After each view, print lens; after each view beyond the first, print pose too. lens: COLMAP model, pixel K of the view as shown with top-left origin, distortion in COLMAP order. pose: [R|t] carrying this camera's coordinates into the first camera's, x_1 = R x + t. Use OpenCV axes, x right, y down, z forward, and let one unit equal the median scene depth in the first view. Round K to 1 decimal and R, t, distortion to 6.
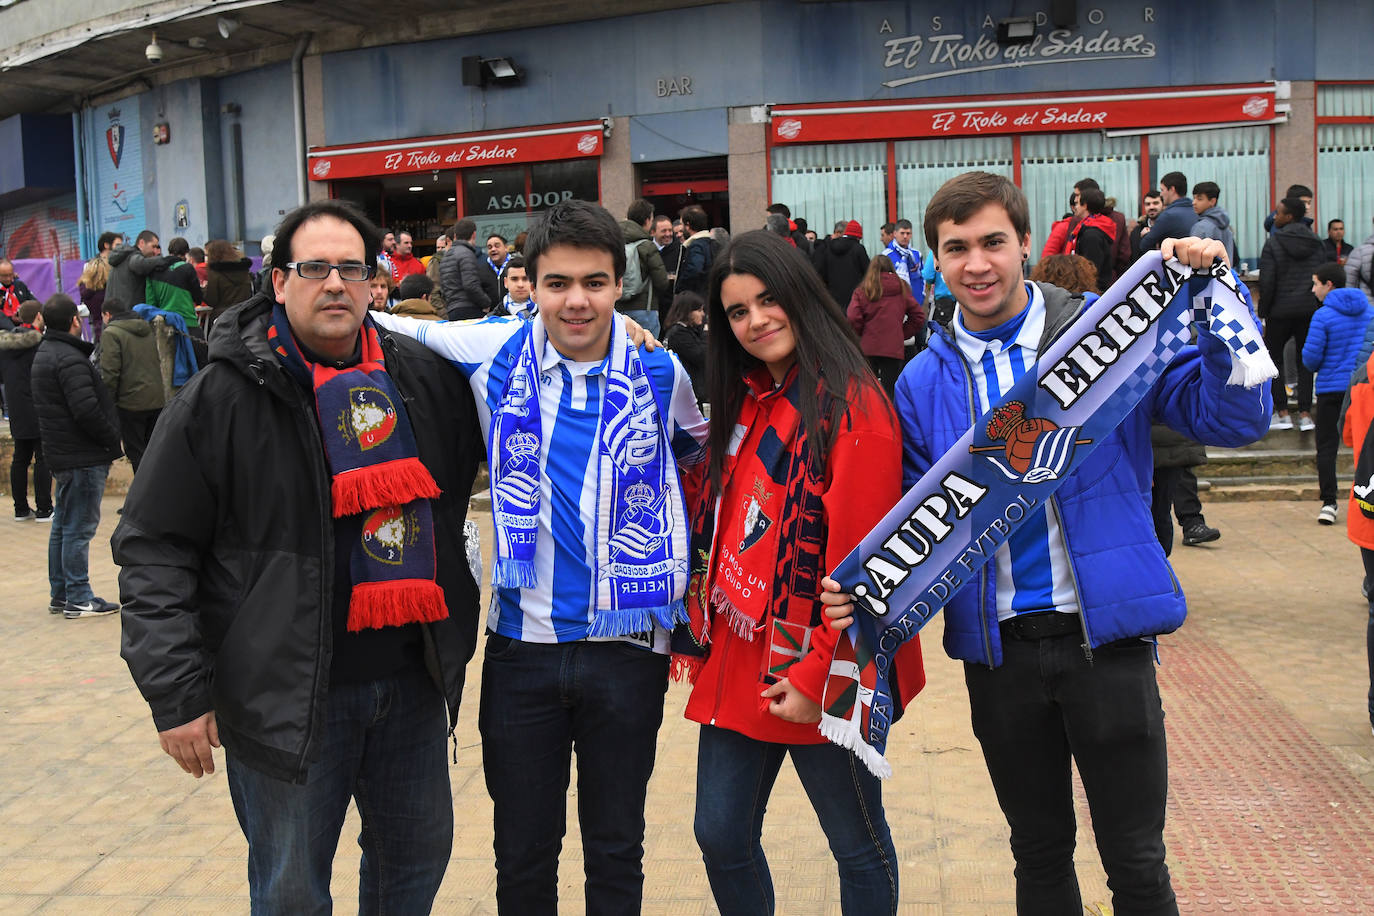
lens RADIAL K [[1664.0, 0, 667.1], [0, 1664.0, 454.6], [0, 0, 1]] dist [-0.090590, 0.166627]
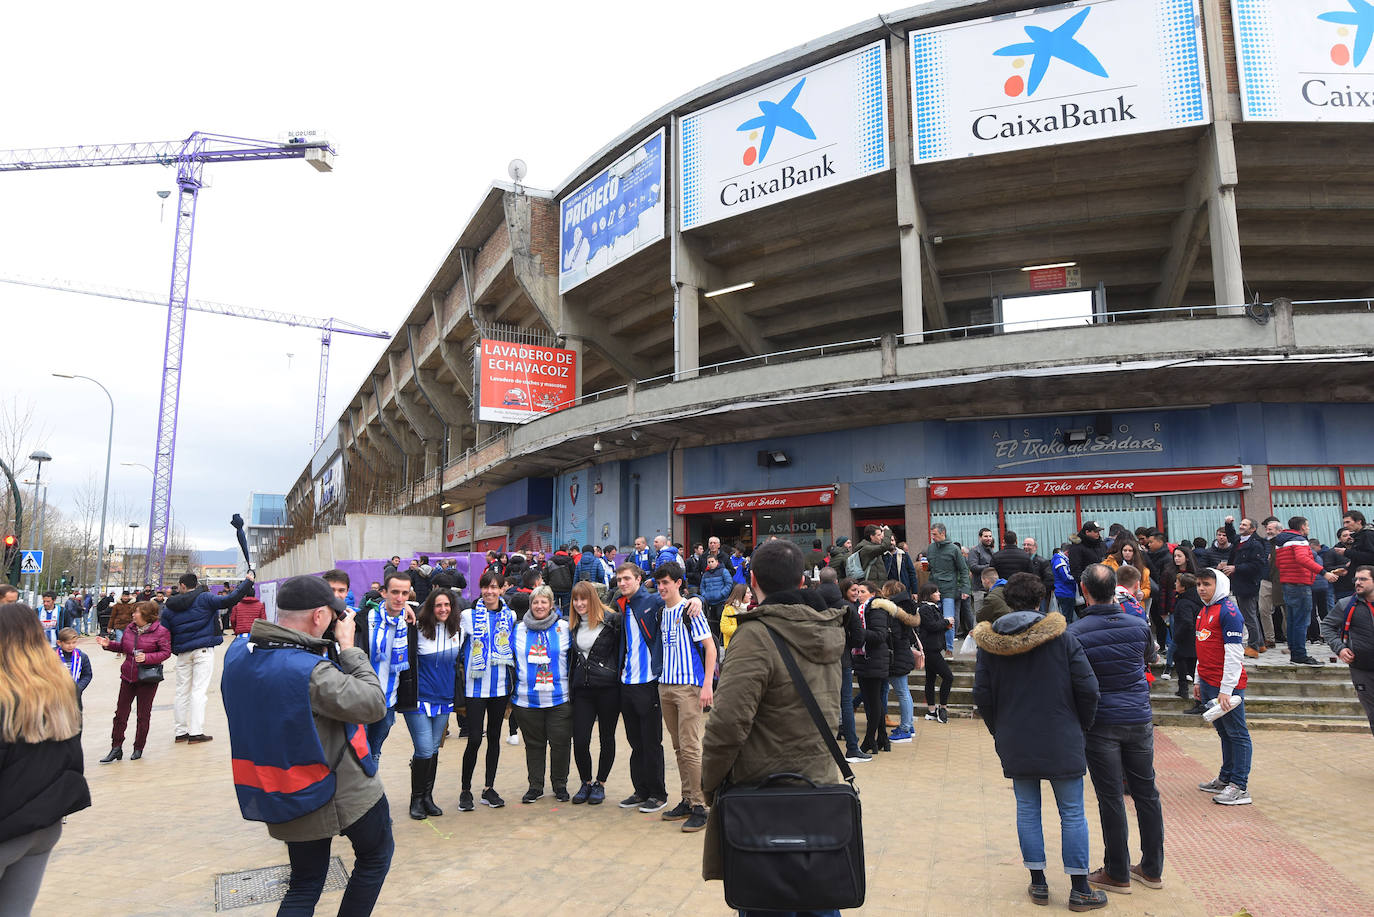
lens RADIAL K [[882.0, 0, 690.6], [0, 882.0, 467.1], [0, 0, 1]] dist [0.029695, -0.039521]
pose [[0.983848, 0.007004, -0.178868, -0.020944], [-0.045604, 0.976070, -0.212620, -0.006540], [0.173098, 0.217343, 0.960624, 0.031504]]
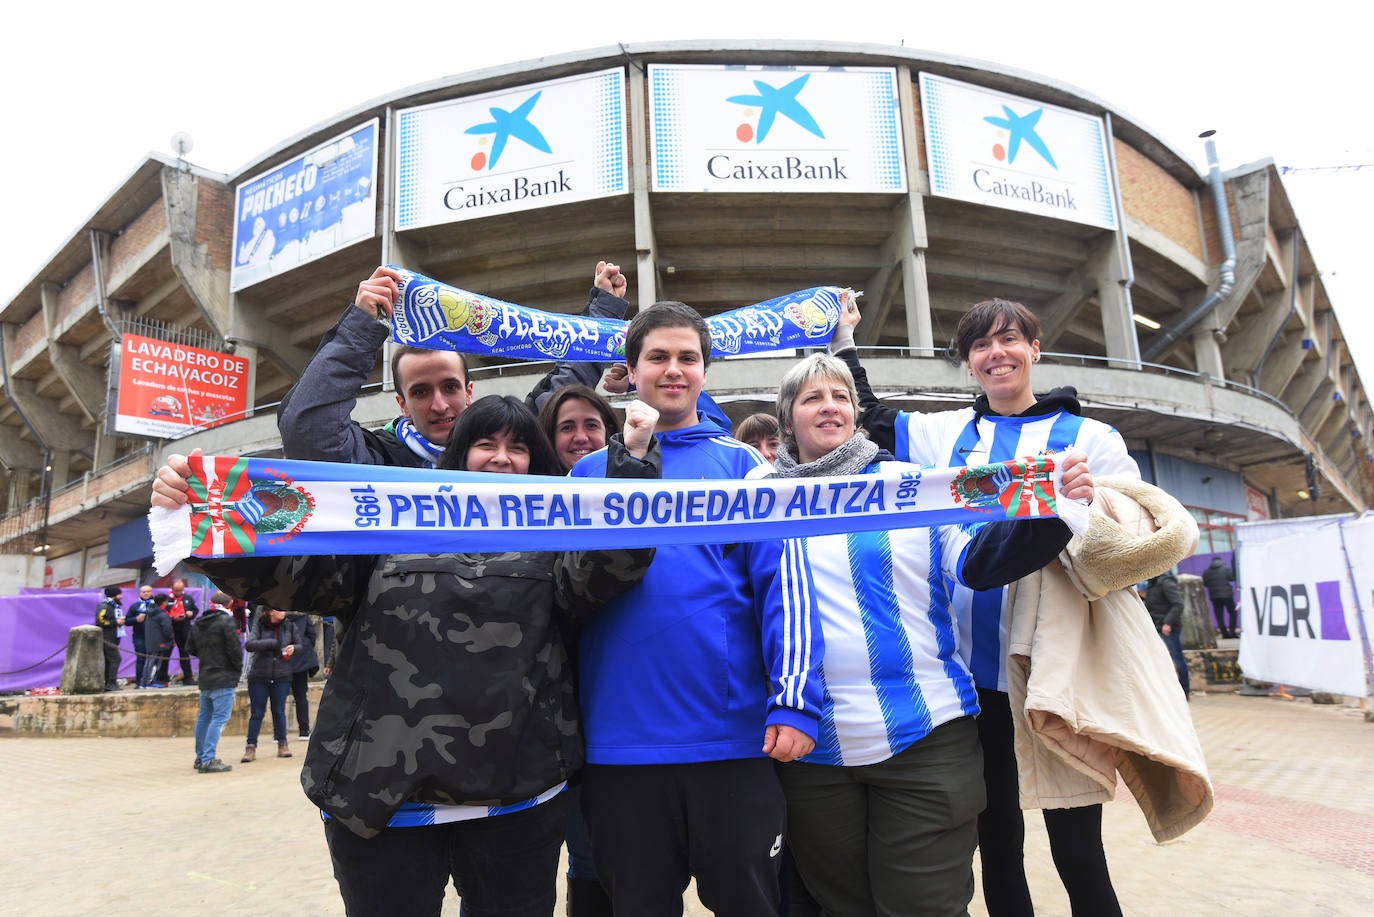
lens RADIAL K [[882.0, 0, 690.6], [0, 882.0, 467.1], [0, 0, 1]] dist [0.029695, -0.039521]
pose [[0.979144, 0.034598, 0.200198, -0.101151], [0.024678, 0.957843, -0.286231, 0.024498], [-0.201662, 0.285202, 0.937012, 0.099204]]
